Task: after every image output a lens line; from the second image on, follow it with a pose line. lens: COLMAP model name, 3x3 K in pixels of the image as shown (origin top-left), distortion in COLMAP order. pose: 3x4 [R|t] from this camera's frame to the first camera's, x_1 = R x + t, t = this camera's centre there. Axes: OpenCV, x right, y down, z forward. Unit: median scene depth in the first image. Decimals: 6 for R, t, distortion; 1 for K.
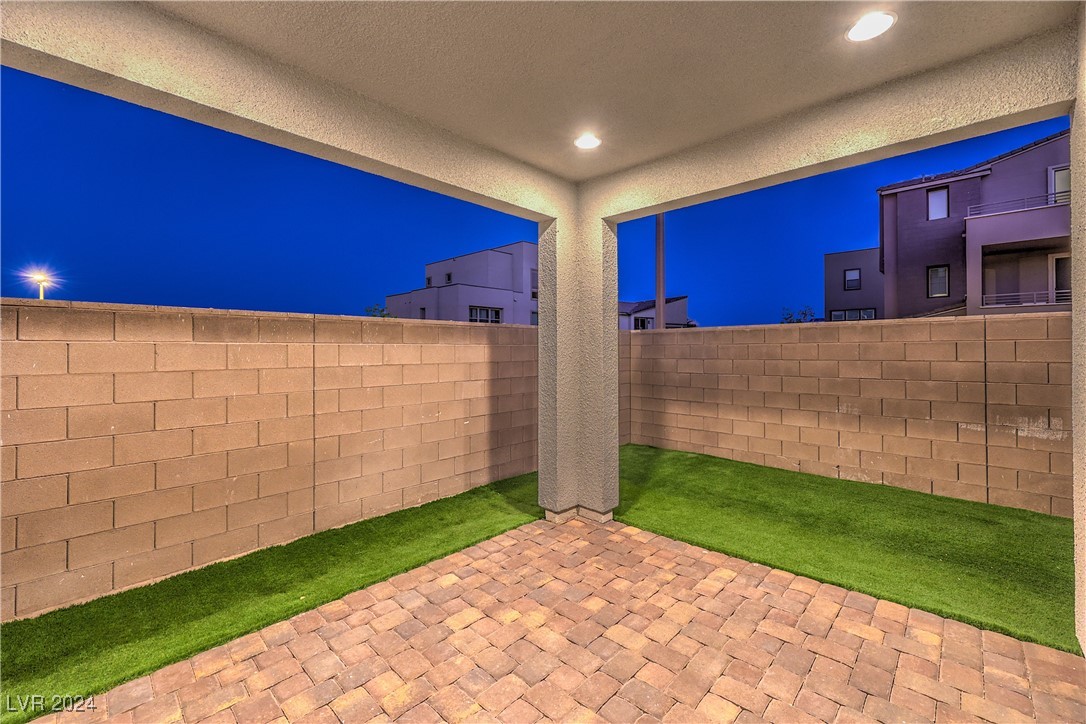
lens RADIAL K [[439.9, 0, 546.6], [0, 439.9, 347.1], [0, 0, 1]] dist [-0.000389, 0.000003]
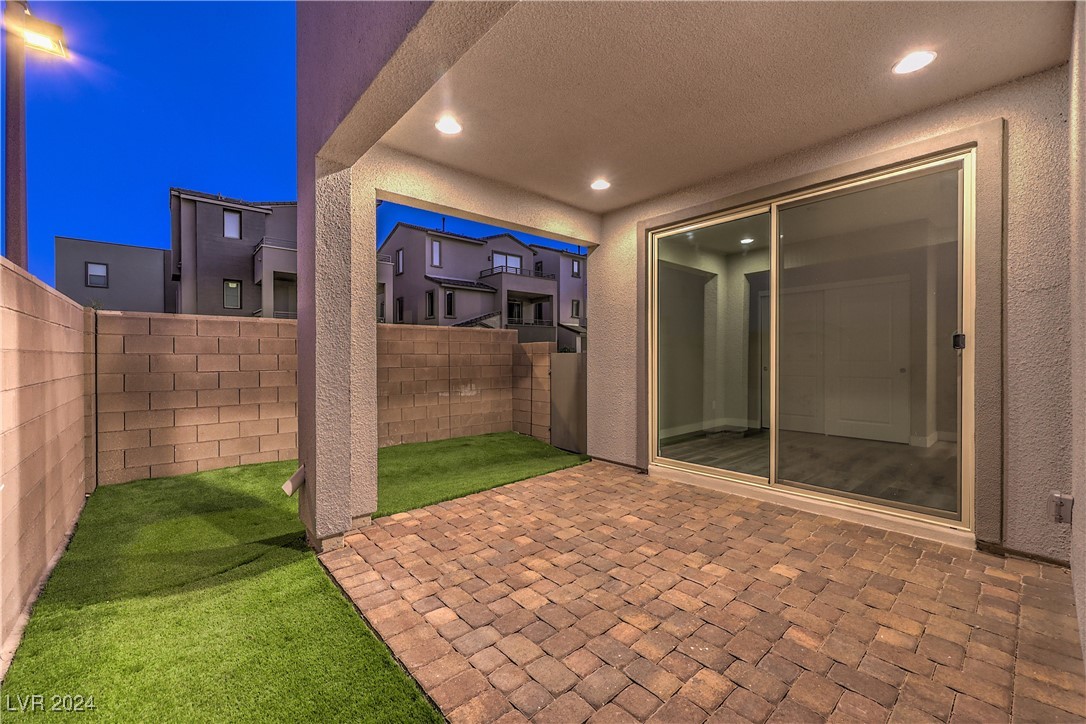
lens RADIAL K [[437.6, 0, 543.0], [0, 437.6, 362.0], [0, 0, 1]] dist [0.001029, 0.000118]
pose [[0.097114, -0.007731, 0.995243, -0.766627], [-0.003472, 0.999961, 0.008106, 0.058816], [-0.995267, -0.004242, 0.097084, 0.588369]]
